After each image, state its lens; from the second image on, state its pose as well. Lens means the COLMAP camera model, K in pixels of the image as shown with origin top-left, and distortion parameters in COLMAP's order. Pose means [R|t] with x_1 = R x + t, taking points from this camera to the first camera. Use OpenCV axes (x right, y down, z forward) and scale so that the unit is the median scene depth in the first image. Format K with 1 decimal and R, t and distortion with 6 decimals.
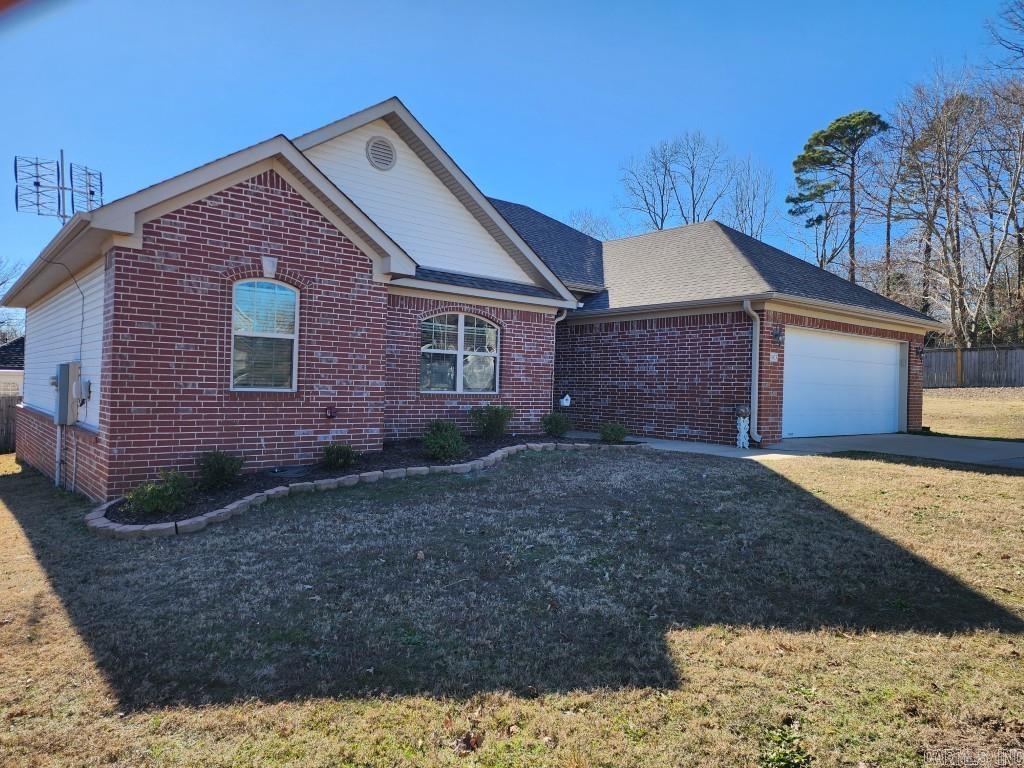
lens RADIAL K [[682.3, 0, 510.7], [0, 682.3, 381.8], [0, 0, 1]] dist [0.059934, -0.001785]
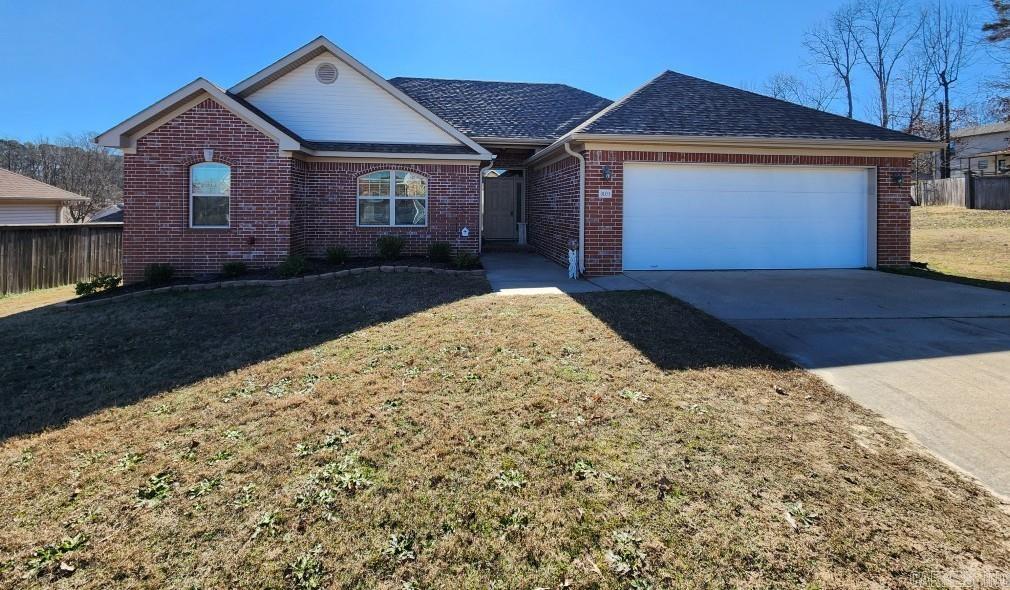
lens RADIAL K [[420.0, 0, 500.9], [0, 420.0, 206.6], [0, 0, 1]] dist [0.002314, 0.000520]
pose [[0.841623, -0.019774, -0.539704, 0.673402], [0.016985, 0.999804, -0.010146, -0.013726], [0.539799, -0.000628, 0.841794, 0.424192]]
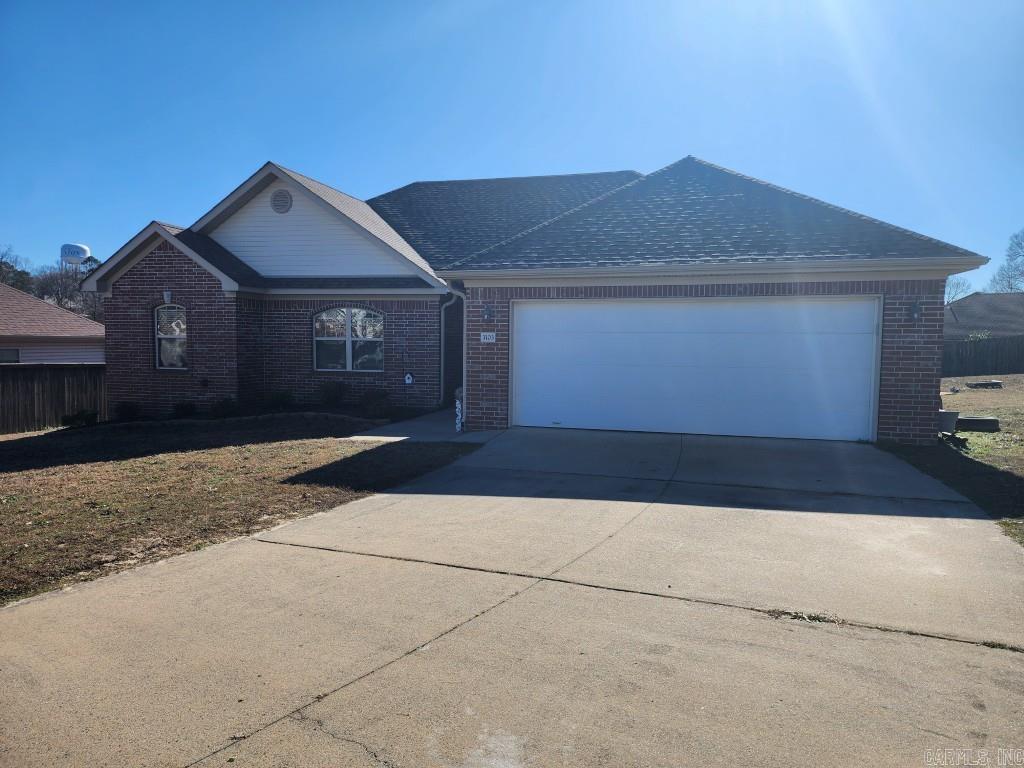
lens RADIAL K [[682.3, 0, 511.6], [0, 682.3, 385.8], [0, 0, 1]] dist [0.059934, -0.001785]
pose [[0.588219, 0.033472, -0.808009, 1.292954], [0.010759, 0.998731, 0.049205, -0.017536], [0.808630, -0.037636, 0.587113, 0.551727]]
